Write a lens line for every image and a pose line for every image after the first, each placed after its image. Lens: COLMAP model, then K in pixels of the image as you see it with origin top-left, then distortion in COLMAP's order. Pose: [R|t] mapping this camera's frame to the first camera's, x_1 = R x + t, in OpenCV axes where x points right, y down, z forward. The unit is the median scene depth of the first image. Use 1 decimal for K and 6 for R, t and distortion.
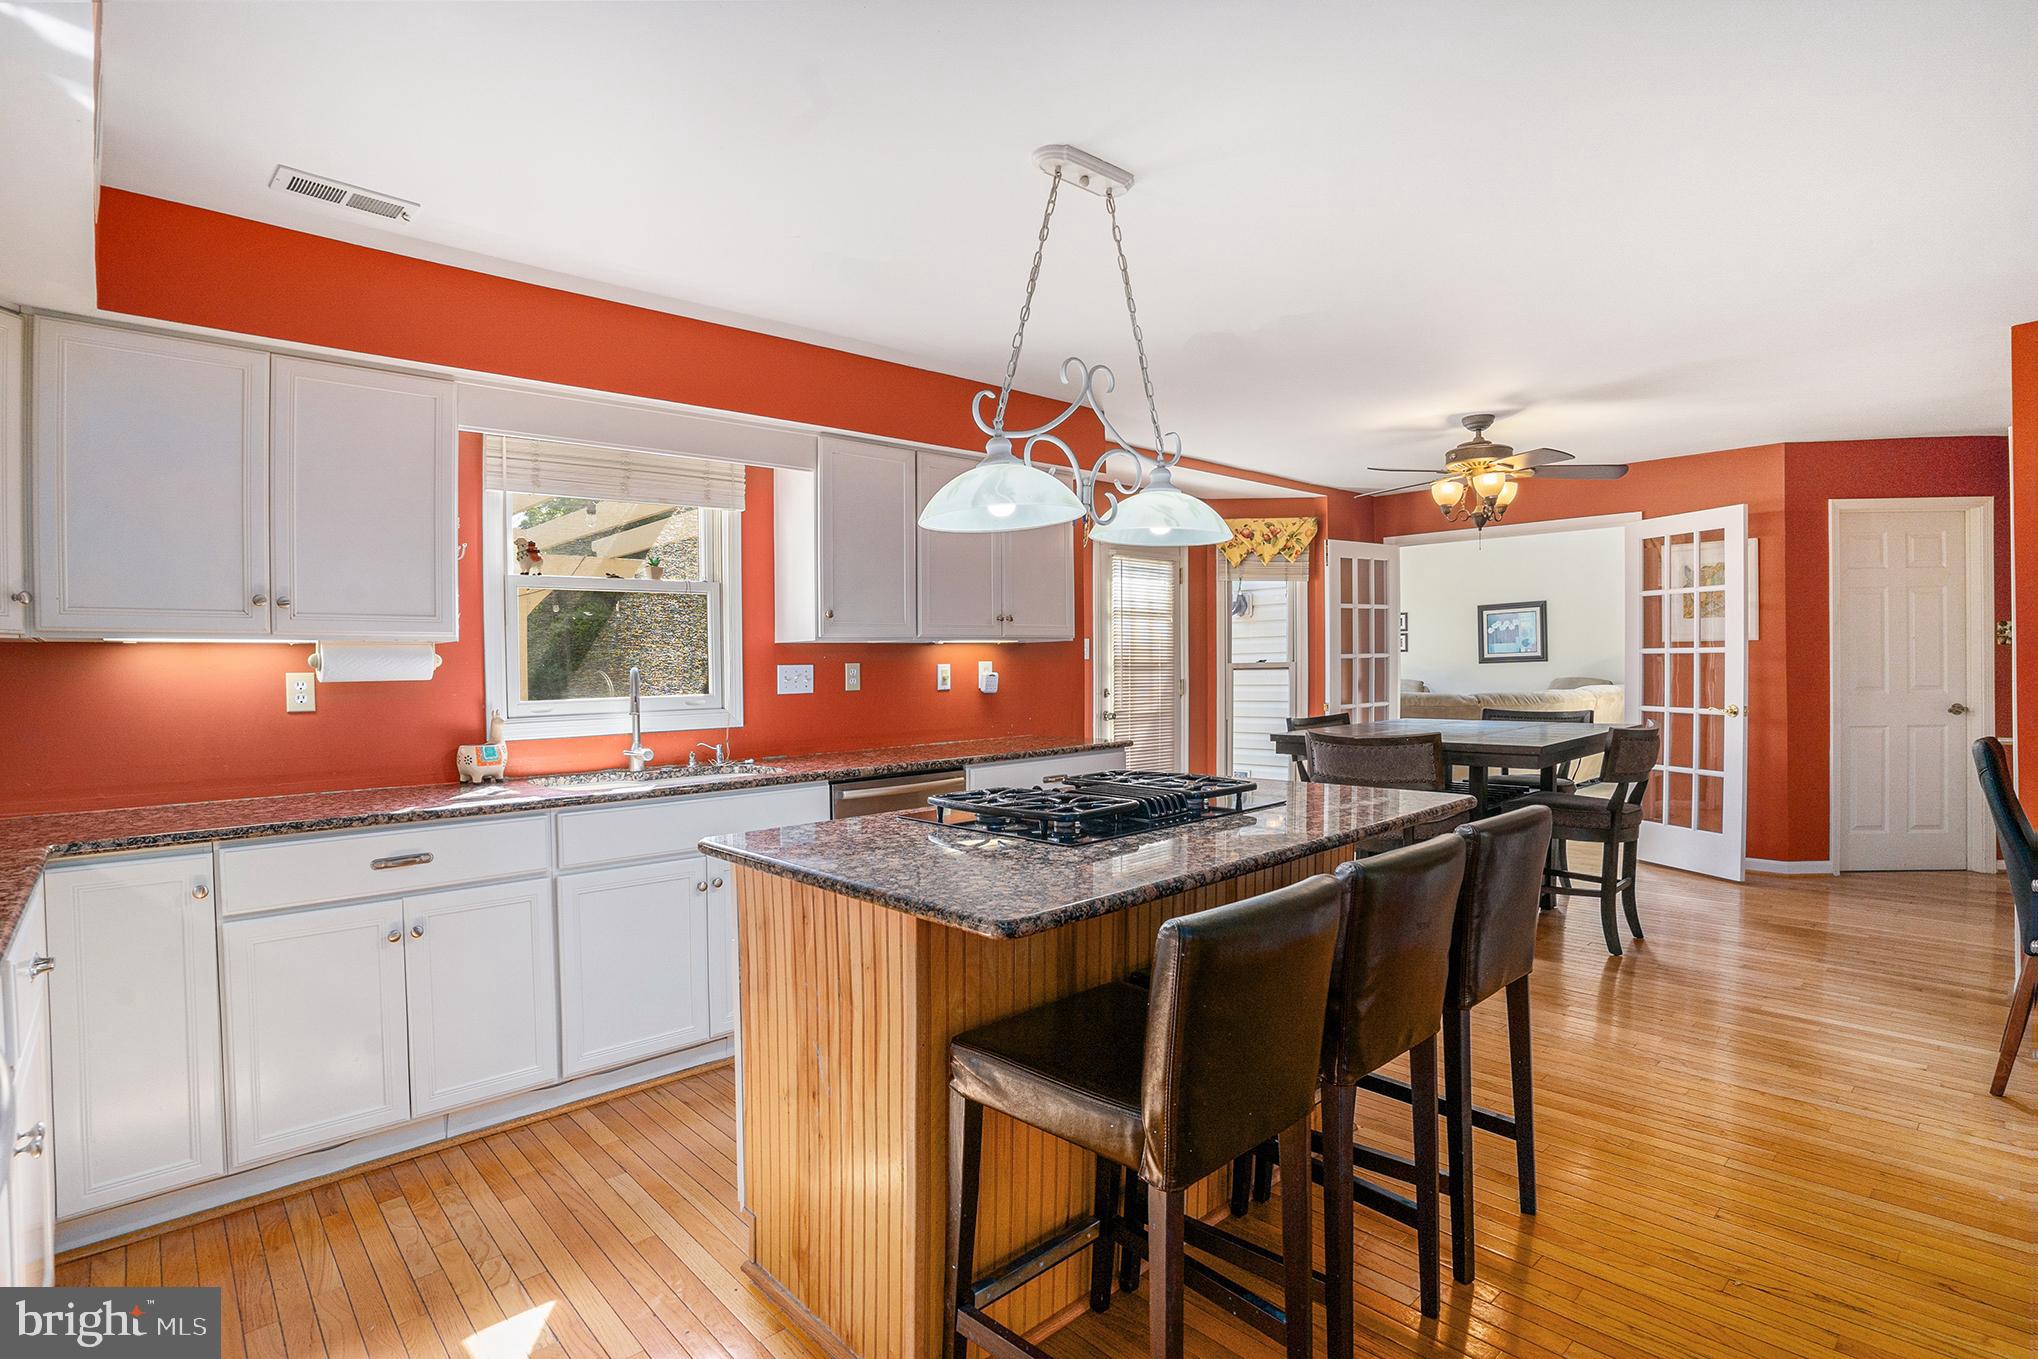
lens RADIAL K [[1005.9, 0, 1017.7], [0, 1005.9, 686.0], [0, 0, 1]] dist [-0.062799, 0.022613]
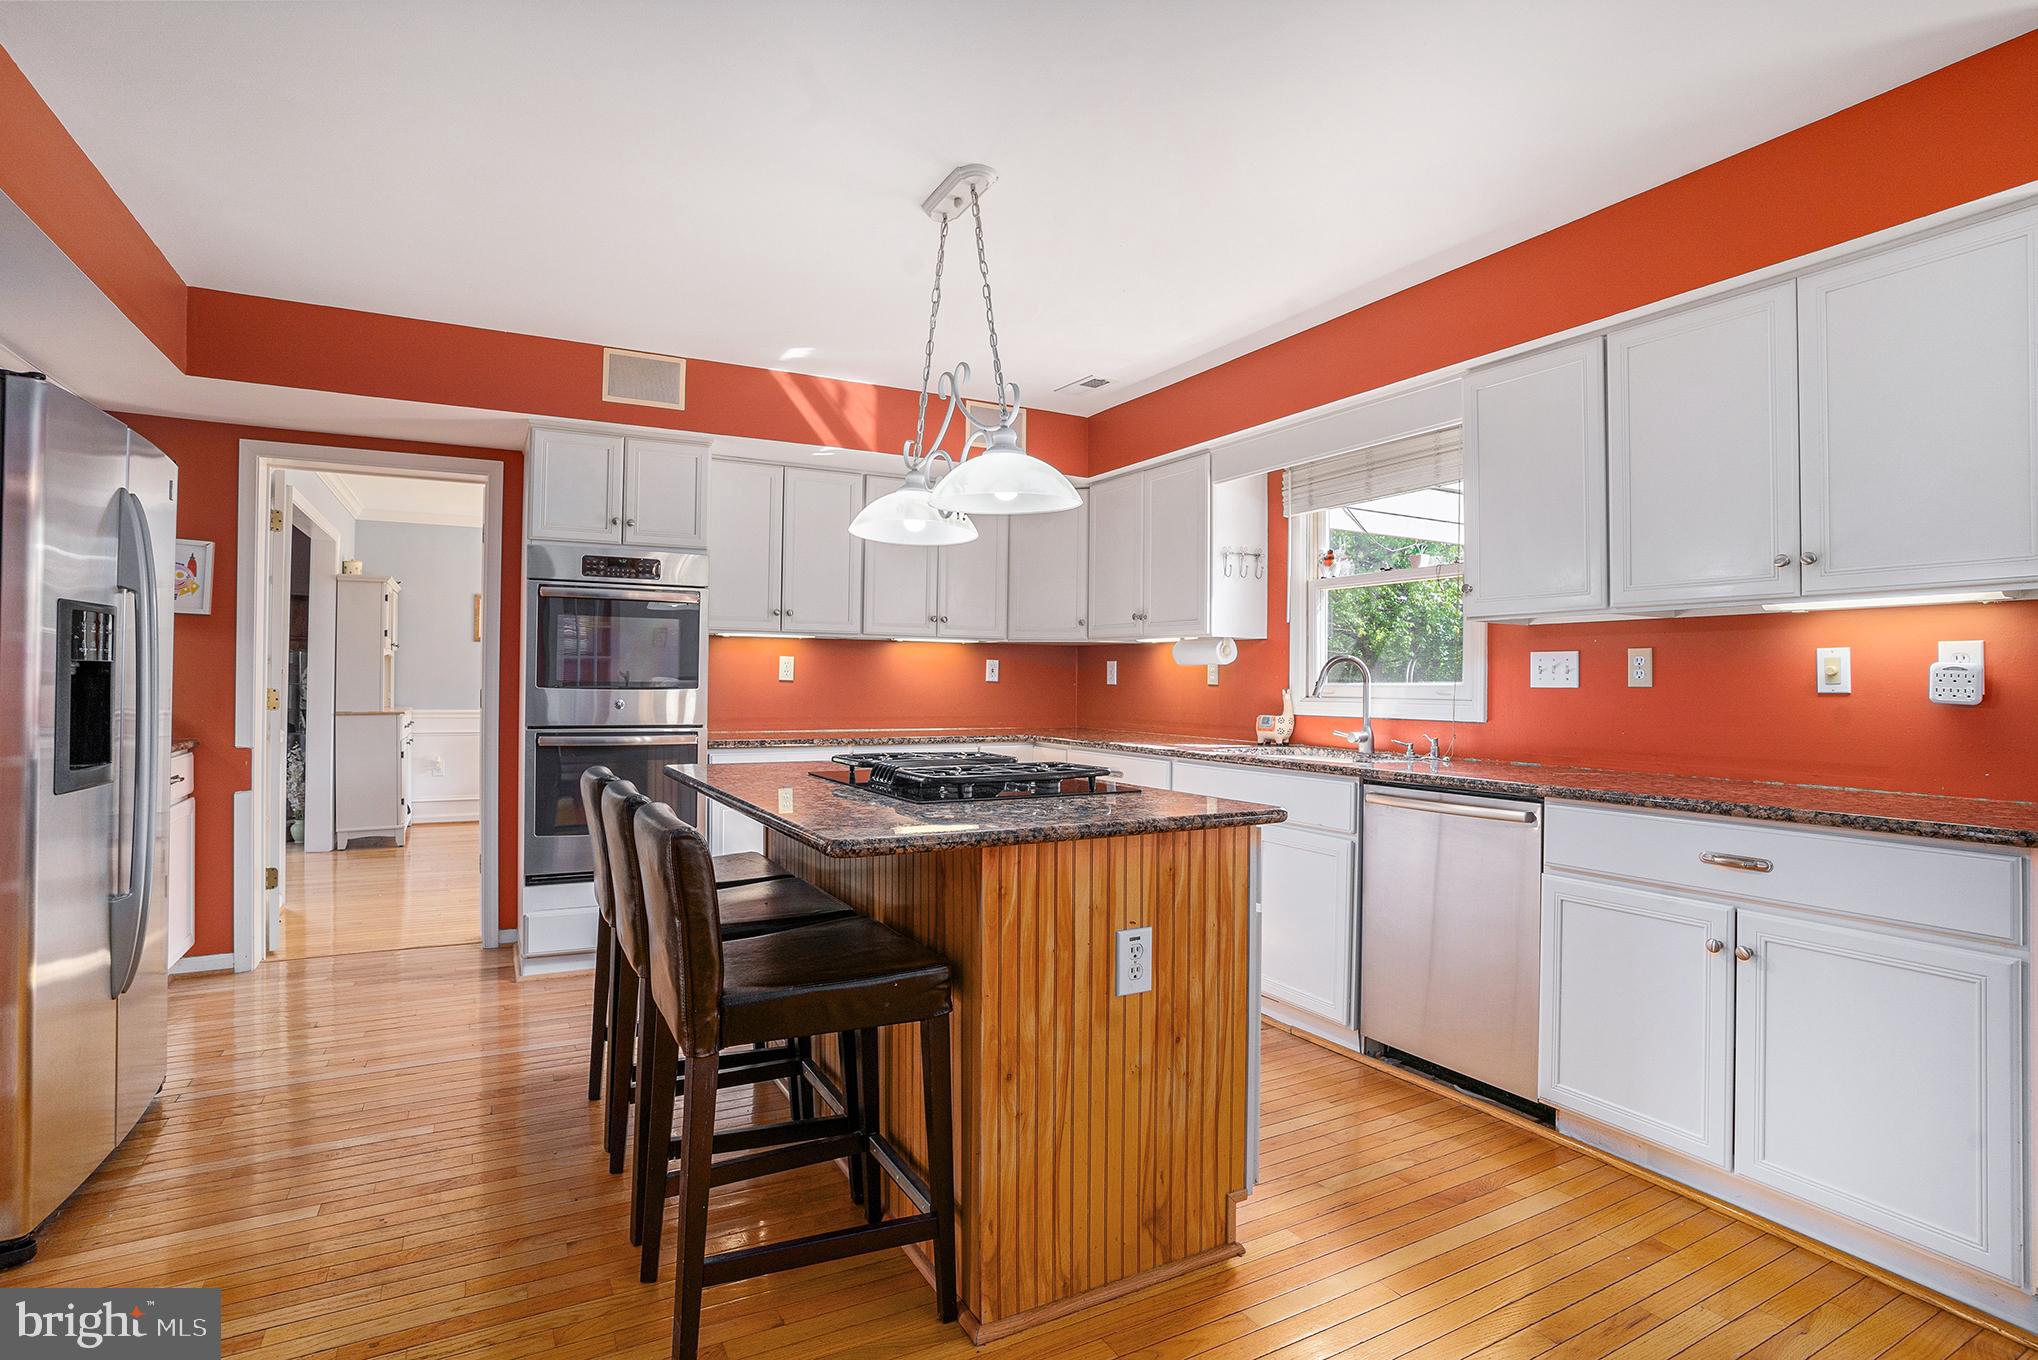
lens RADIAL K [[1005.9, 0, 1017.5], [0, 1005.9, 673.4], [0, 0, 1]] dist [-0.062799, 0.022613]
pose [[-0.242742, 0.009410, -0.970045, 0.616200], [-0.021144, 0.999664, 0.014989, -0.006135], [0.969861, 0.024149, -0.242461, 0.751494]]
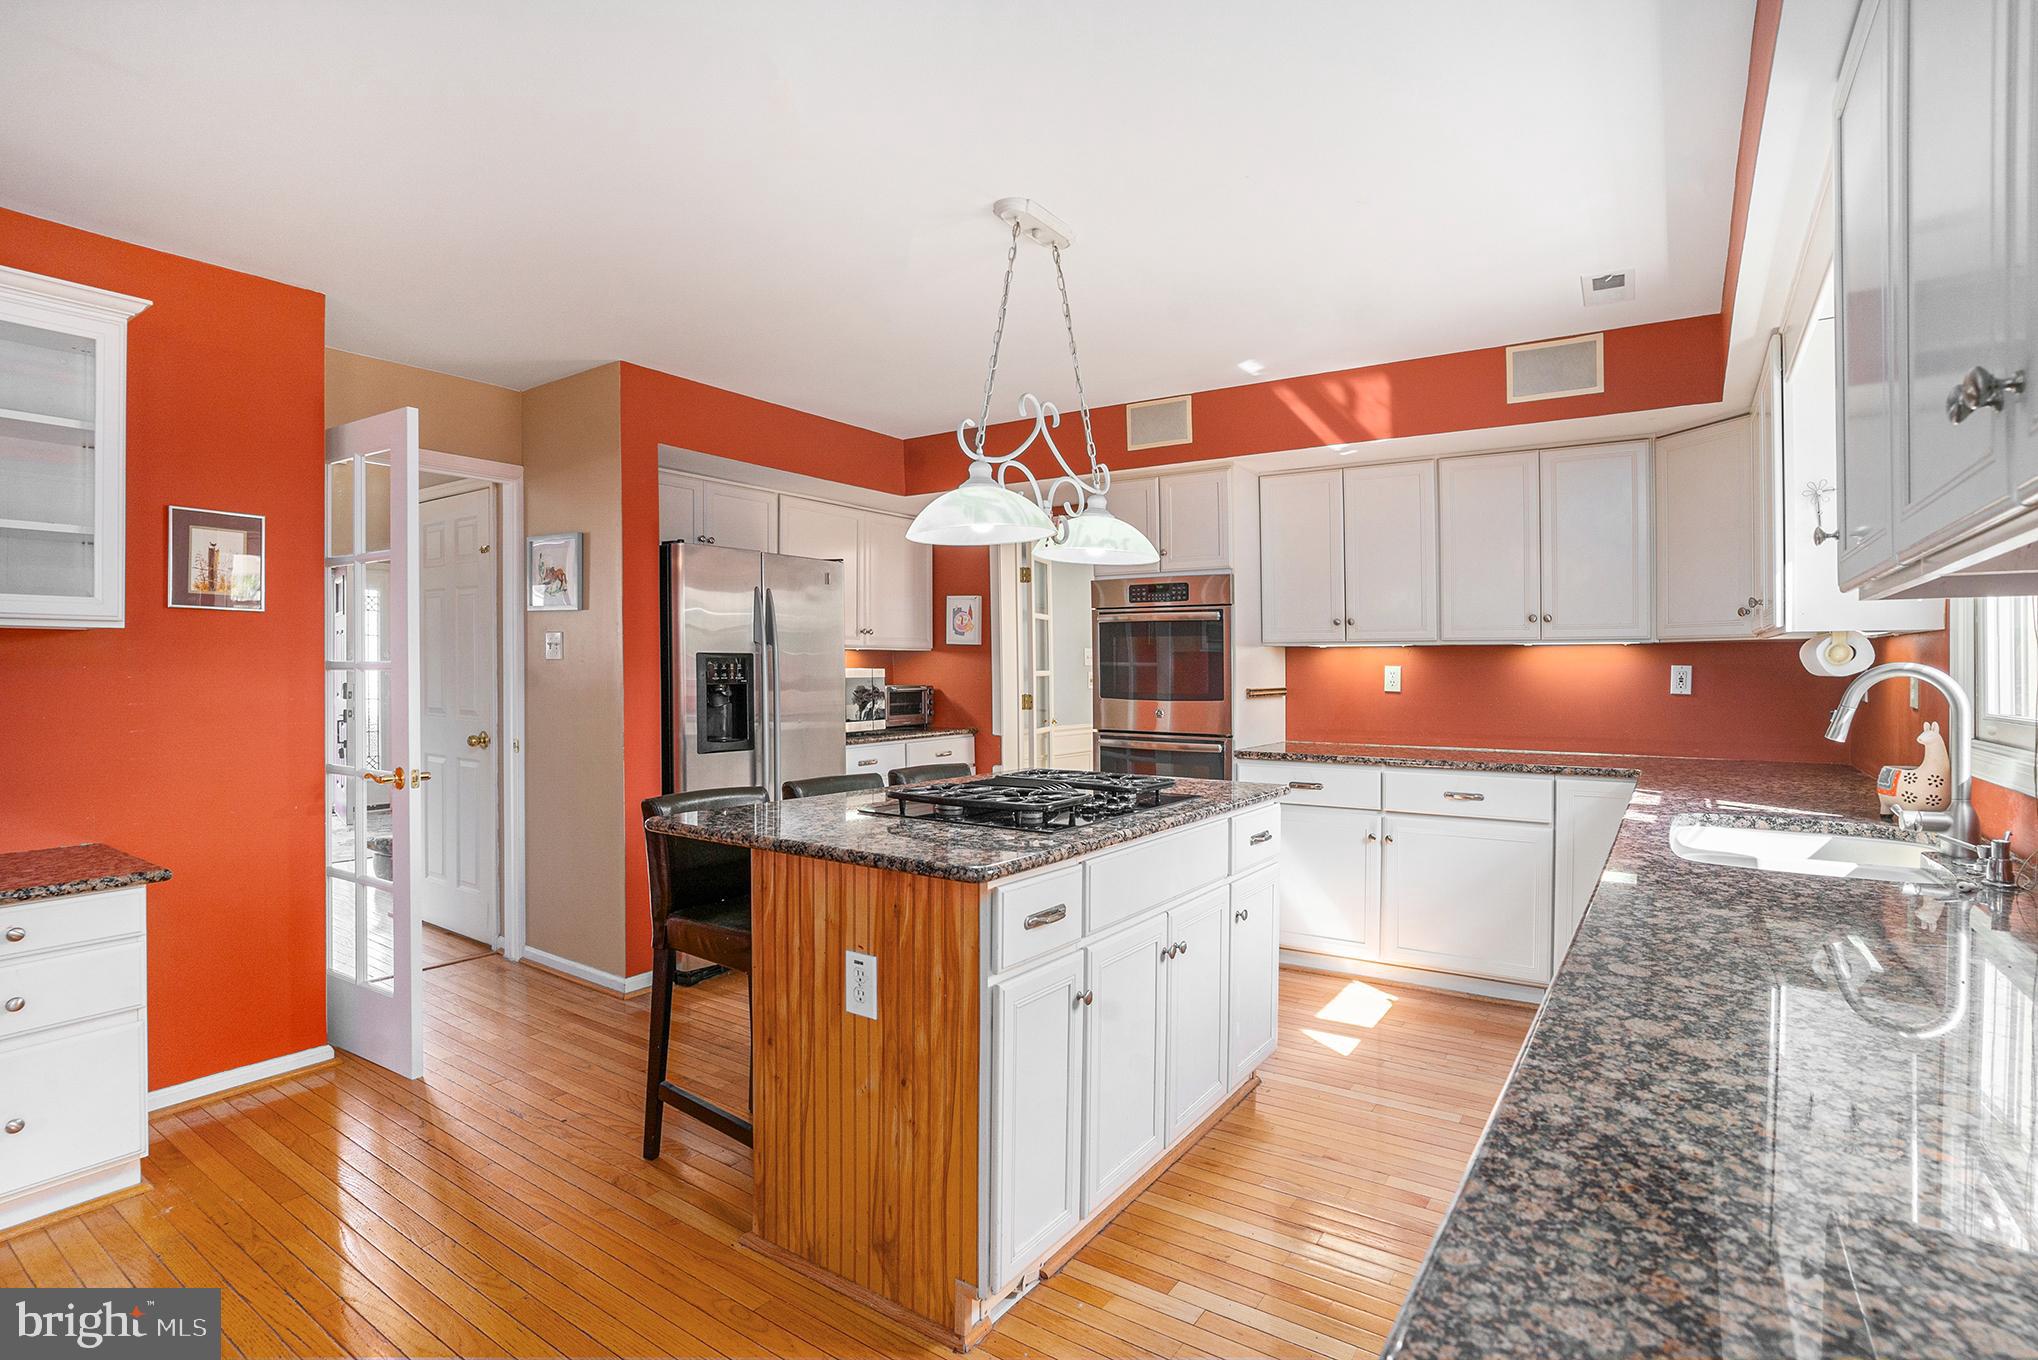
lens RADIAL K [[1005.9, 0, 1020.7], [0, 1005.9, 670.5], [0, 0, 1]] dist [-0.062799, 0.022613]
pose [[-0.975581, 0.016750, -0.219002, 0.184112], [0.011872, 0.999652, 0.023572, -0.027847], [0.219321, 0.020396, -0.975440, 1.173887]]
